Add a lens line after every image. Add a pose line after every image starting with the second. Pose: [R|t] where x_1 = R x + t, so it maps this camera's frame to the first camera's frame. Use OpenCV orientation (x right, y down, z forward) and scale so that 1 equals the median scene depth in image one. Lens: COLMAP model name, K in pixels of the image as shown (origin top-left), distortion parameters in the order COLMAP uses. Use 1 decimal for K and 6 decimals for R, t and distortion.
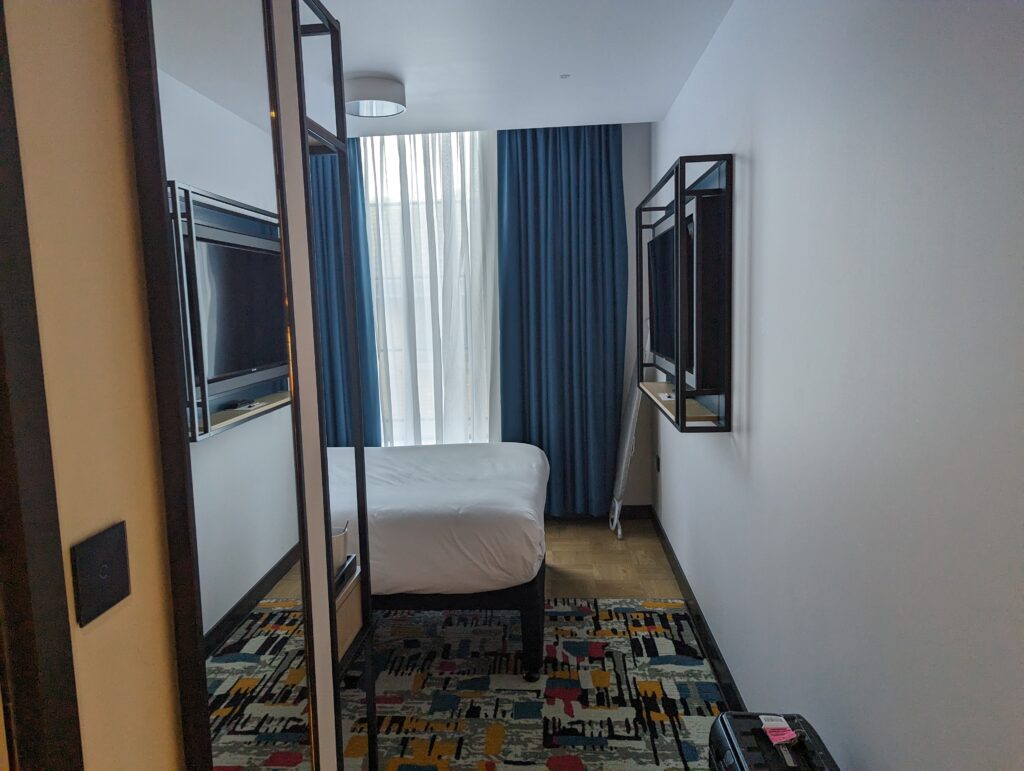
lens RADIAL K [[722.8, 0, 512.0], [0, 722.8, 385.5], [0, 0, 1]] dist [-0.000101, -0.001816]
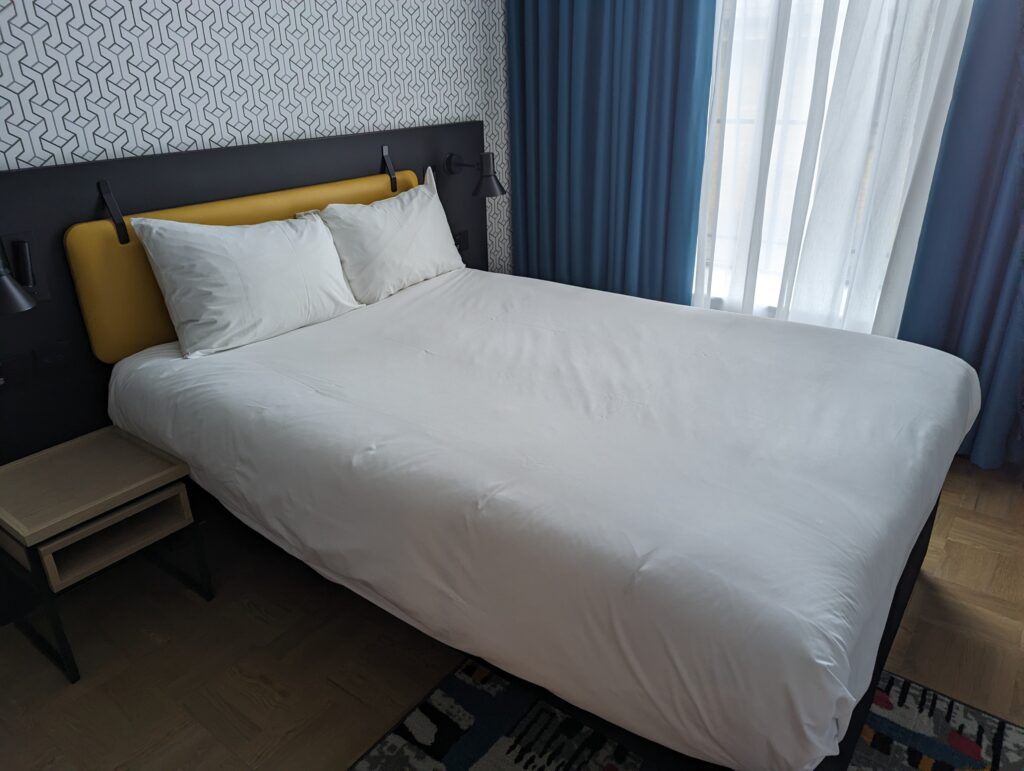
lens RADIAL K [[722.8, 0, 512.0], [0, 722.8, 385.5], [0, 0, 1]] dist [-0.000101, -0.001816]
pose [[0.830659, 0.237596, -0.503541, 0.037746], [-0.066730, 0.940343, 0.333620, -0.042055], [0.552768, -0.243523, 0.796959, 0.532320]]
